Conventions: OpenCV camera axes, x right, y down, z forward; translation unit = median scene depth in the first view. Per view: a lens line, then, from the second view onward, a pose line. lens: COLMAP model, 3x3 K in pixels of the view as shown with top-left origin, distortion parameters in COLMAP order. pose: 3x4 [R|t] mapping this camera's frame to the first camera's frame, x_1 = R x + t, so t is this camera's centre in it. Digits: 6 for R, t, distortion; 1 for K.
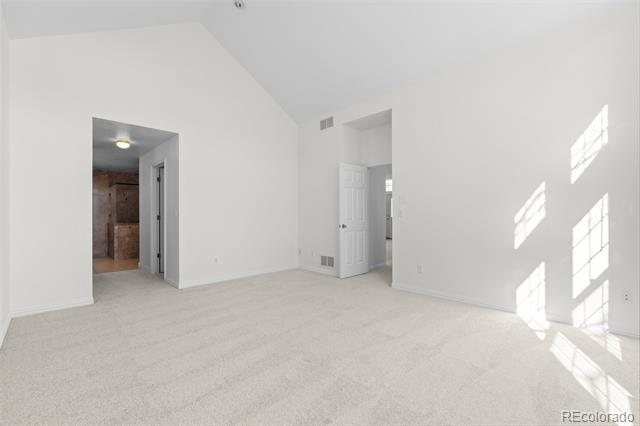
lens RADIAL K [[282.8, 0, 319.3], [0, 282.8, 214.9], [0, 0, 1]] dist [-0.002303, -0.000416]
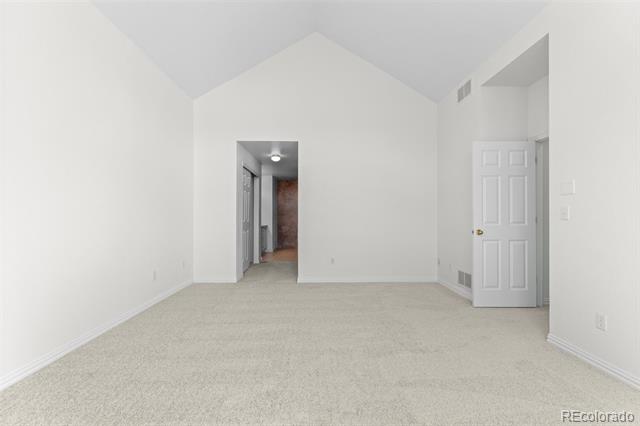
lens RADIAL K [[282.8, 0, 319.3], [0, 282.8, 214.9], [0, 0, 1]] dist [-0.002303, -0.000416]
pose [[0.722332, 0.002035, -0.691543, 0.282681], [-0.002813, 0.999996, 0.000004, -0.001915], [0.691541, 0.001942, 0.722335, 0.227146]]
